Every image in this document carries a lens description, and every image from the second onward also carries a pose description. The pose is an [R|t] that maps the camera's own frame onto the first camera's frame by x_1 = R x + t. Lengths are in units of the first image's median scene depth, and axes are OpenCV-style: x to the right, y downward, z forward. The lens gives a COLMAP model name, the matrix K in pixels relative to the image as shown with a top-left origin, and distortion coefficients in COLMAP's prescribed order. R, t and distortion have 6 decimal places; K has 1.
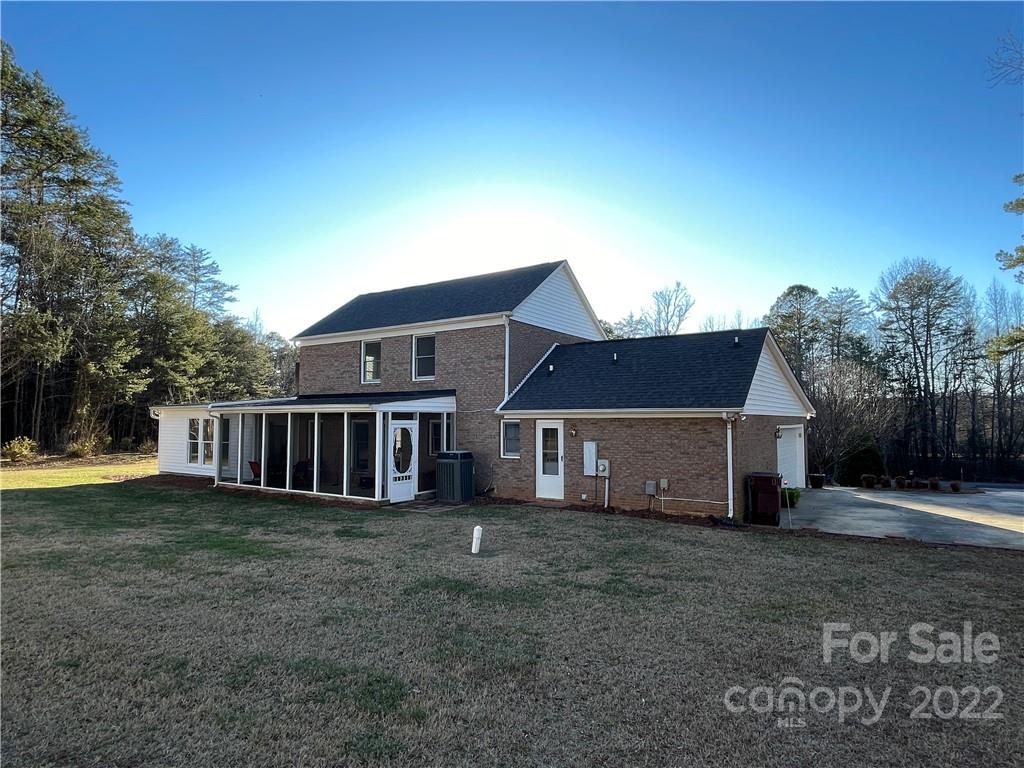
lens RADIAL K [[605.7, 0, 512.4], [0, 605.7, 385.0], [0, 0, 1]] dist [0.001079, -0.011339]
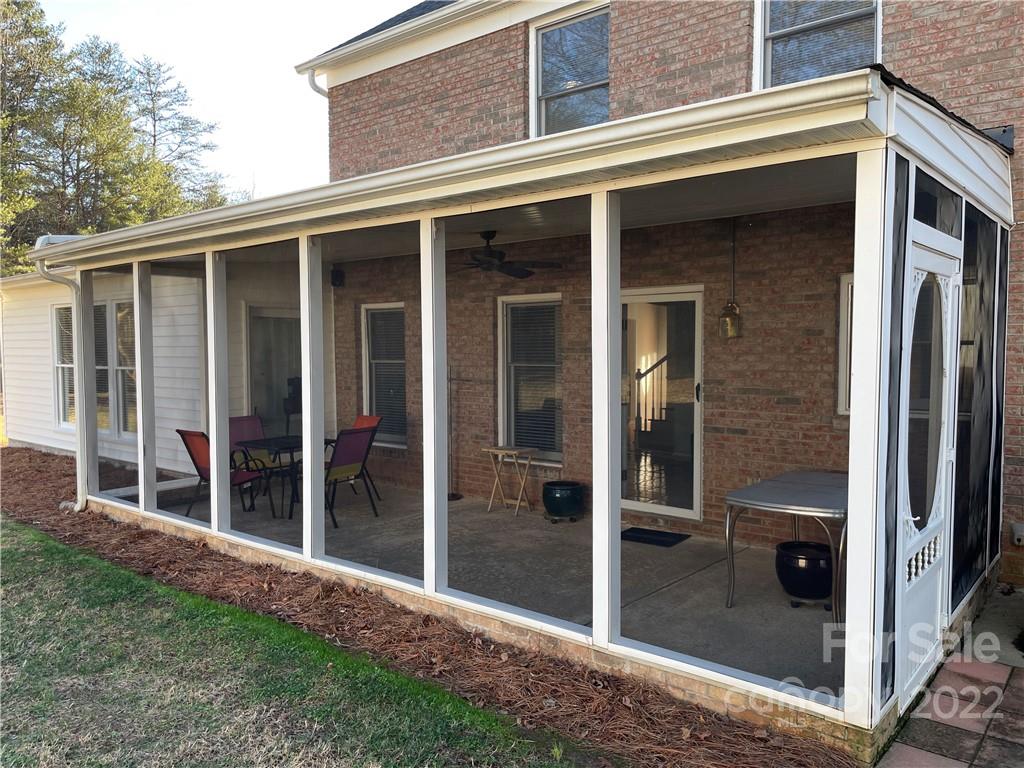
lens RADIAL K [[790.8, 0, 515.2], [0, 790.8, 384.4], [0, 0, 1]] dist [0.037229, -0.002049]
pose [[0.995124, -0.001930, -0.098611, -0.069160], [0.012938, 0.993723, 0.111117, 0.018727], [0.097778, -0.111851, 0.988903, 0.188215]]
